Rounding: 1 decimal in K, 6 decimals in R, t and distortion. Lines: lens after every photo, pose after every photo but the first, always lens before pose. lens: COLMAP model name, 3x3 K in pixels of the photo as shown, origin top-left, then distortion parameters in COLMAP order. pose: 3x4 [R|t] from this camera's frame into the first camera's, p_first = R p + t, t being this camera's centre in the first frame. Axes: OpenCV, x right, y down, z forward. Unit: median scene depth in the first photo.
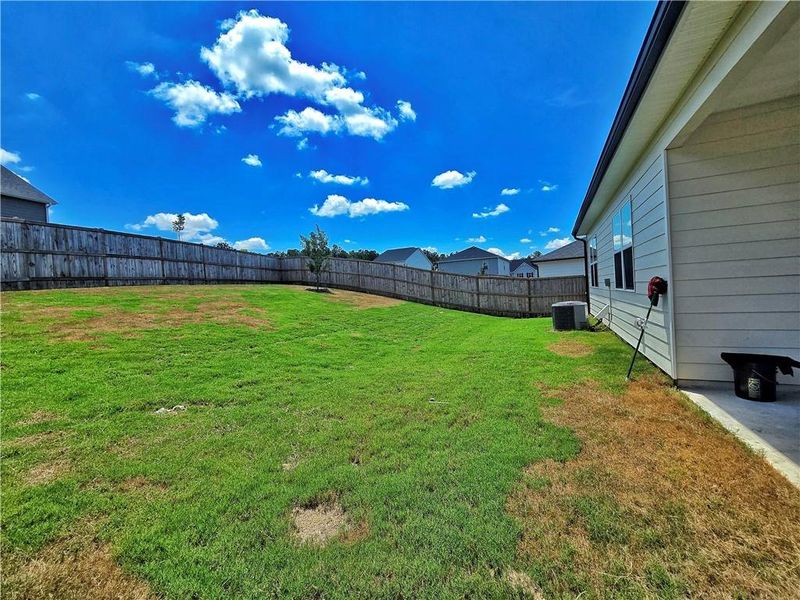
lens RADIAL K [[329.8, 0, 398.9], [0, 329.8, 297.8], [0, 0, 1]] dist [-0.000537, -0.000114]
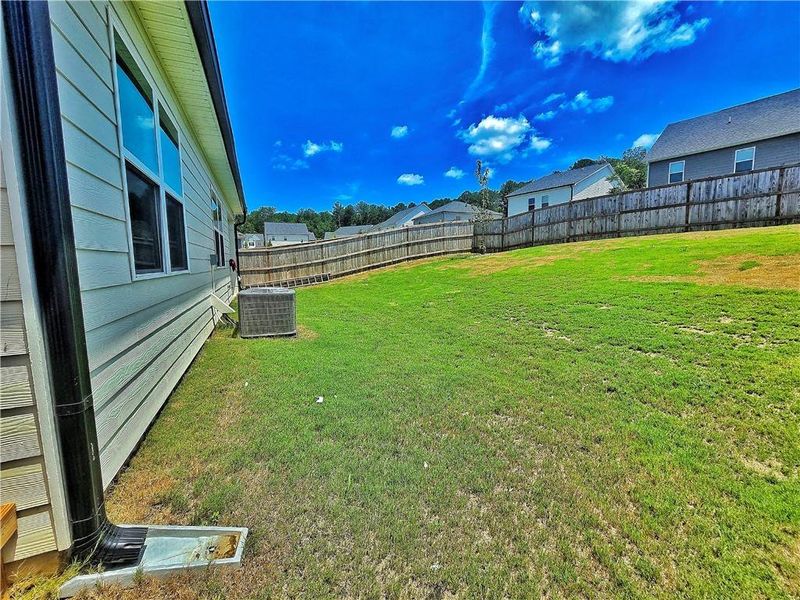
lens RADIAL K [[329.8, 0, 398.3], [0, 329.8, 299.7], [0, 0, 1]] dist [-0.000537, -0.000114]
pose [[-0.665049, 0.147908, -0.732007, 0.671453], [0.034079, 0.985180, 0.168101, -0.042630], [0.746022, 0.086849, -0.660233, 1.253415]]
